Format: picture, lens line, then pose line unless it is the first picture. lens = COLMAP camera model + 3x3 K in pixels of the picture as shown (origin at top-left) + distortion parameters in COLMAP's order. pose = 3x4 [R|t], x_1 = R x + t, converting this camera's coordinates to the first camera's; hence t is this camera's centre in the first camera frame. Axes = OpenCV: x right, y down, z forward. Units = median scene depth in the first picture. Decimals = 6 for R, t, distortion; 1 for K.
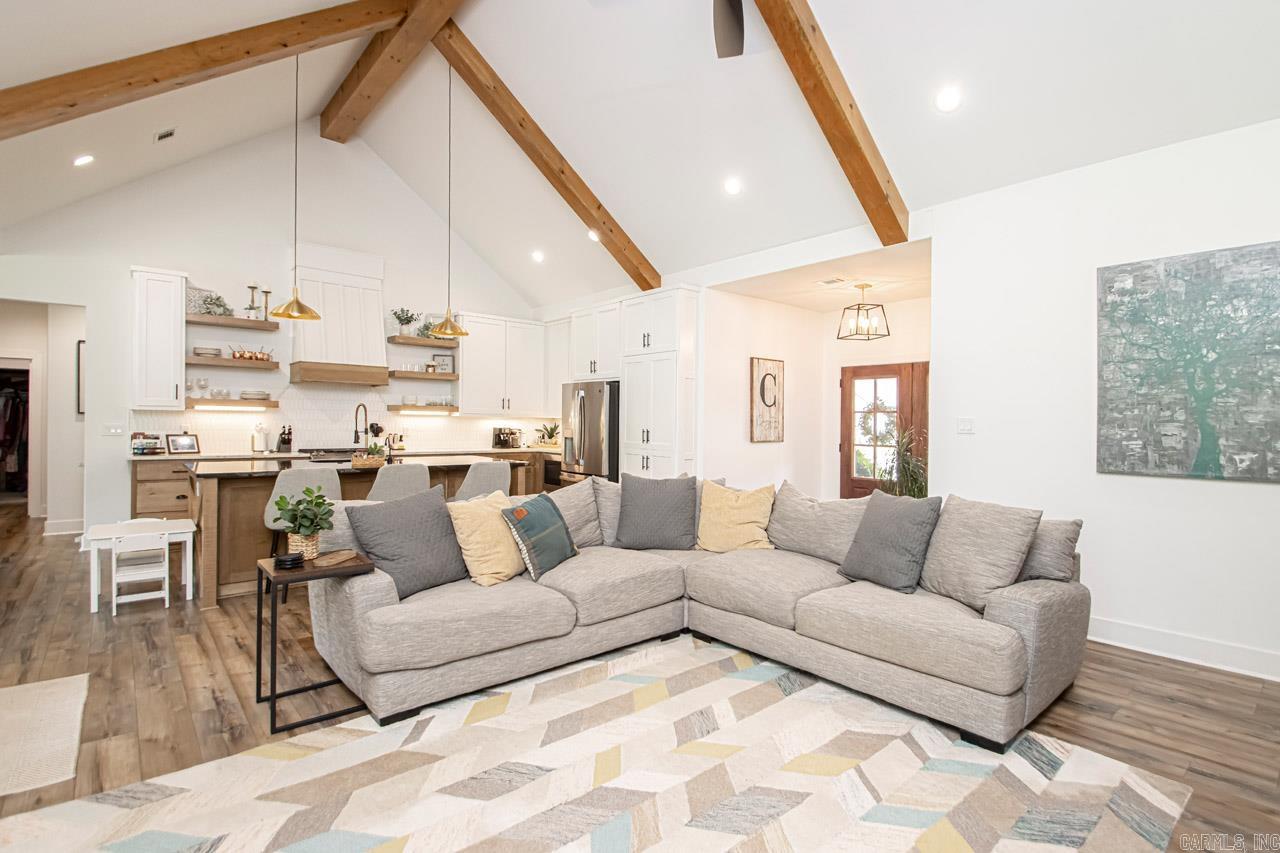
lens RADIAL K [[596.5, 0, 660.2], [0, 596.5, 428.7], [0, 0, 1]] dist [0.018027, -0.018072]
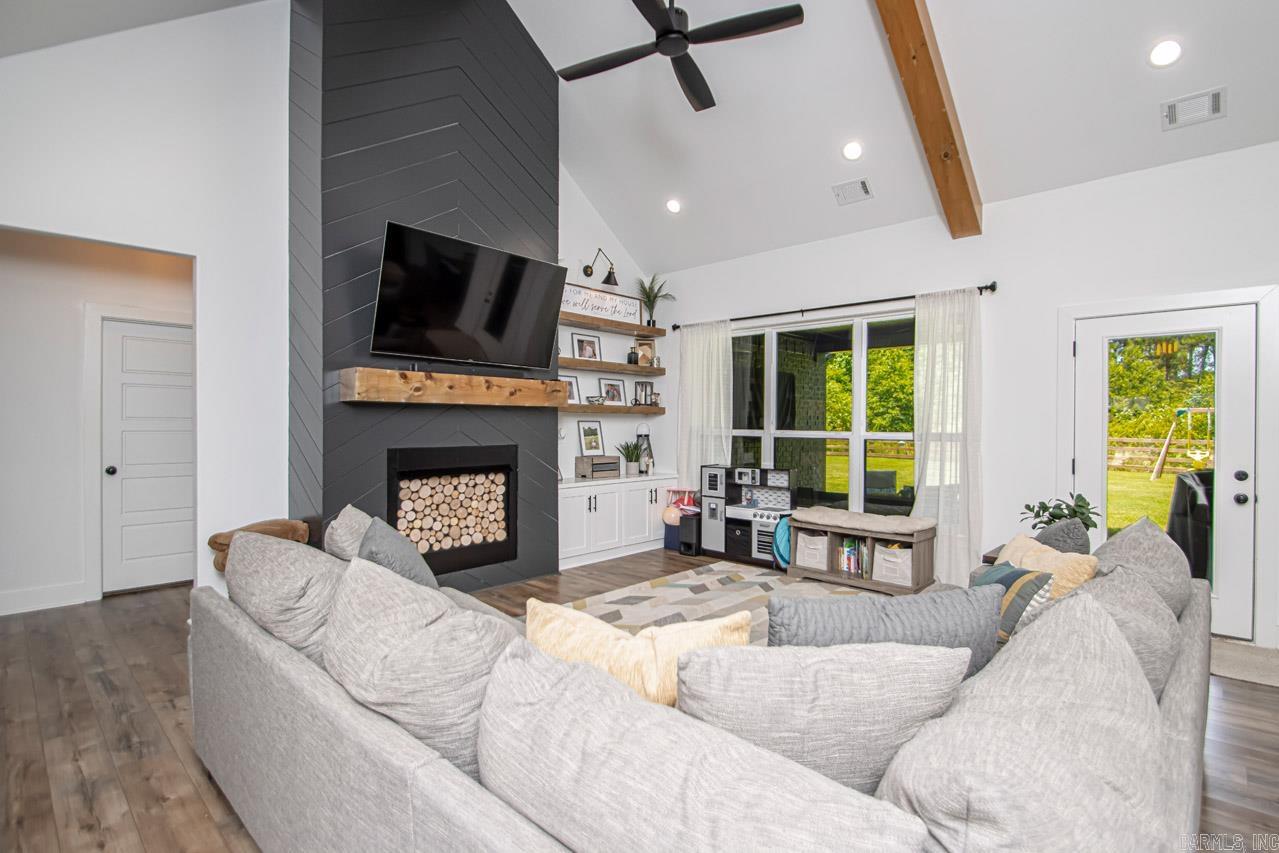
lens RADIAL K [[596.1, 0, 659.7], [0, 596.1, 428.7], [0, 0, 1]] dist [0.018027, -0.018072]
pose [[-0.996199, -0.018612, -0.085091, 0.098593], [-0.020407, 0.999586, 0.020274, -0.007782], [0.084679, 0.021933, -0.996167, 0.884192]]
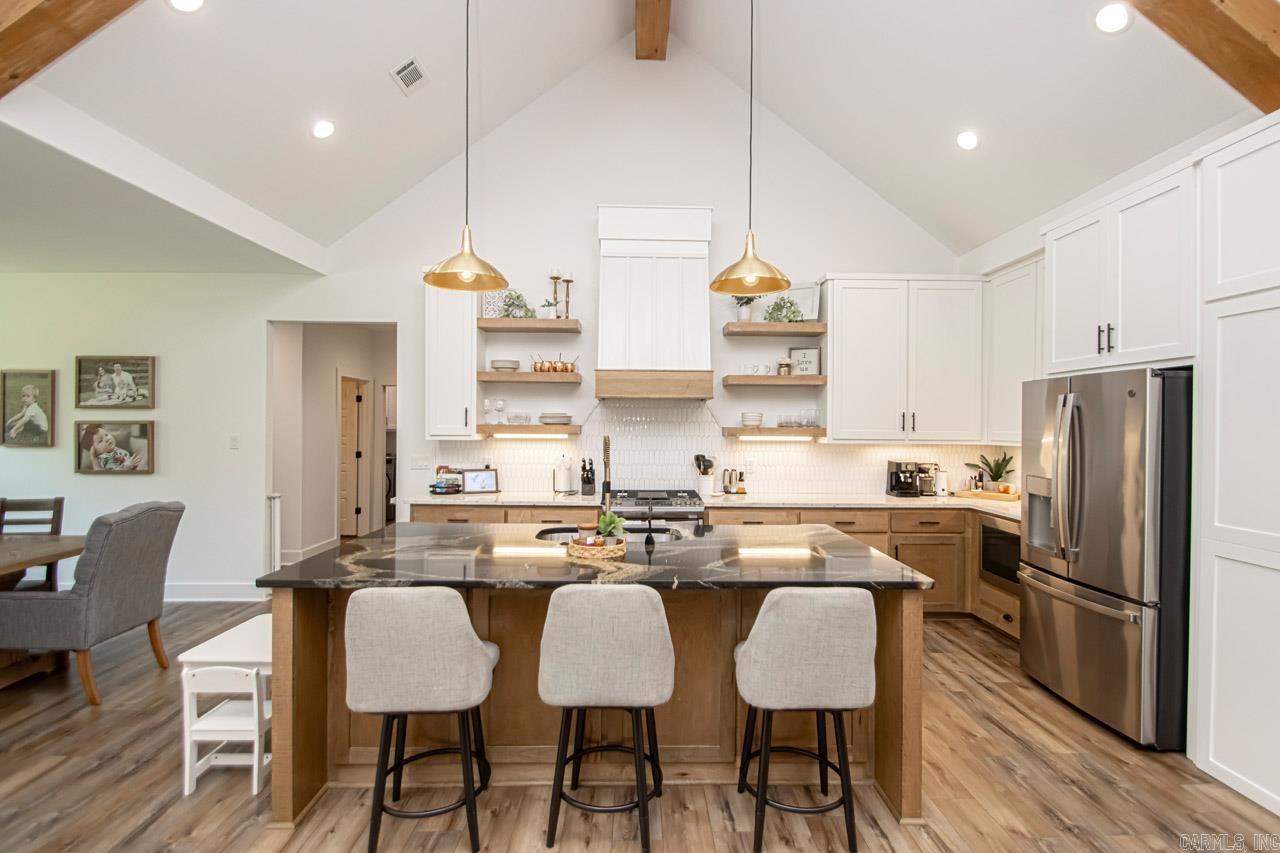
lens RADIAL K [[595.4, 0, 655.2], [0, 595.4, 429.6], [0, 0, 1]] dist [0.017607, -0.018678]
pose [[0.765860, -0.003205, -0.643000, -0.097473], [-0.003769, 0.999948, -0.009473, -0.036686], [0.642996, 0.009679, 0.765808, 0.527787]]
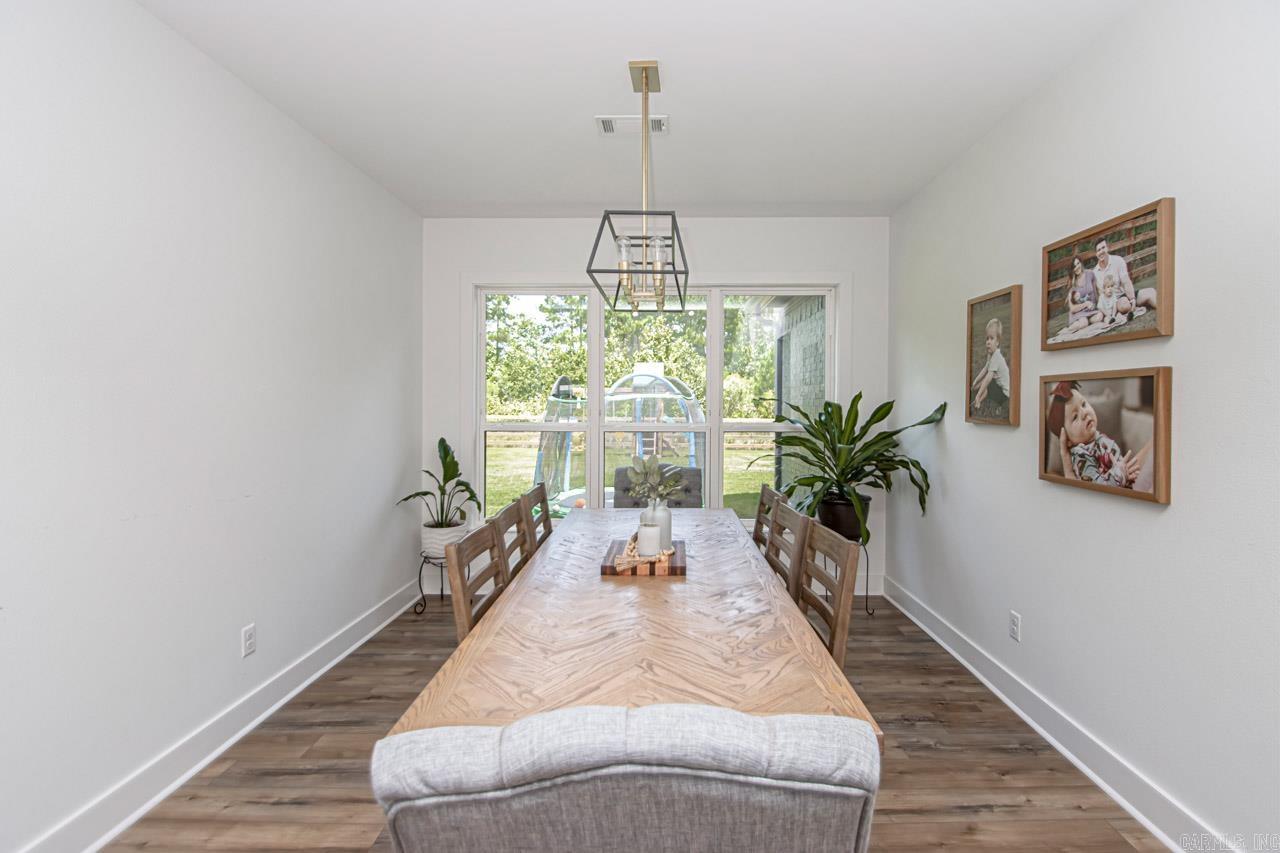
lens RADIAL K [[612.7, 0, 659.0], [0, 612.7, 403.6], [0, 0, 1]] dist [0.003452, -0.000164]
pose [[-0.667219, -0.010382, -0.744789, -0.719692], [-0.018563, 0.999824, 0.002693, -0.030684], [0.744630, 0.015622, -0.667294, 0.723033]]
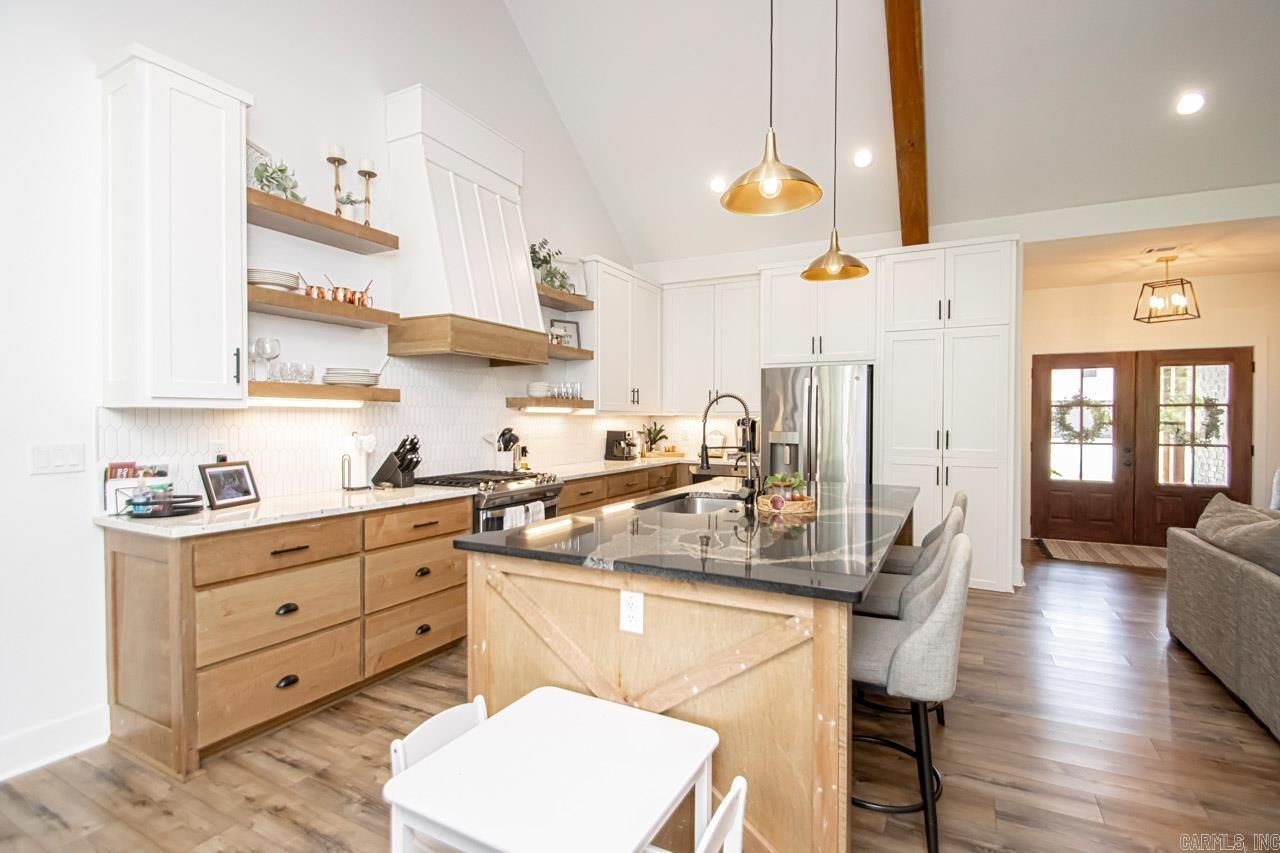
lens RADIAL K [[595.4, 0, 655.2], [0, 595.4, 429.6], [0, 0, 1]] dist [0.017607, -0.018678]
pose [[0.932969, -0.017545, 0.359529, -0.651344], [0.013193, 0.999807, 0.014555, -0.017031], [-0.359714, -0.008836, 0.933021, 0.465454]]
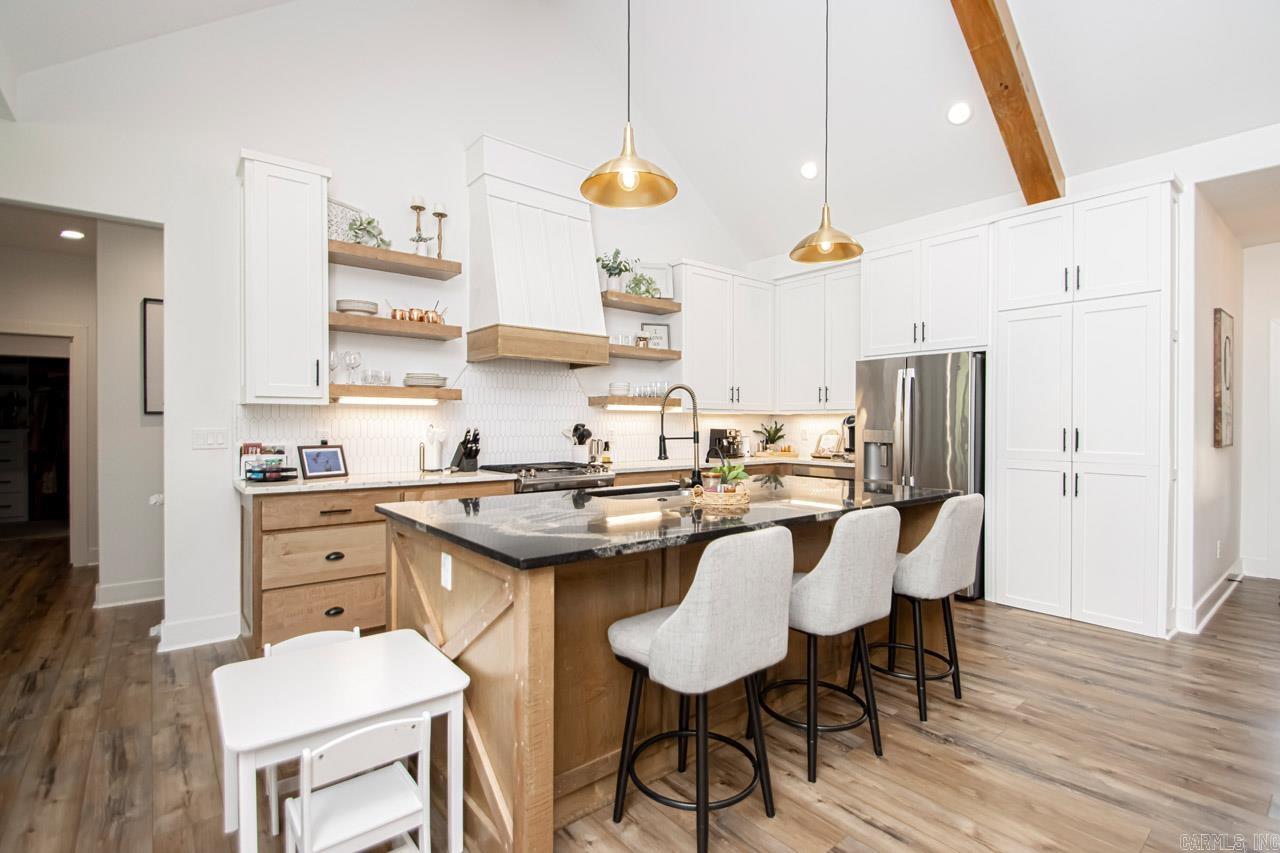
lens RADIAL K [[595.4, 0, 655.2], [0, 595.4, 429.6], [0, 0, 1]] dist [0.017607, -0.018678]
pose [[0.999246, -0.010884, -0.037278, -0.436490], [0.010899, 0.999941, 0.000193, -0.002767], [0.037273, -0.000599, 0.999305, 0.411000]]
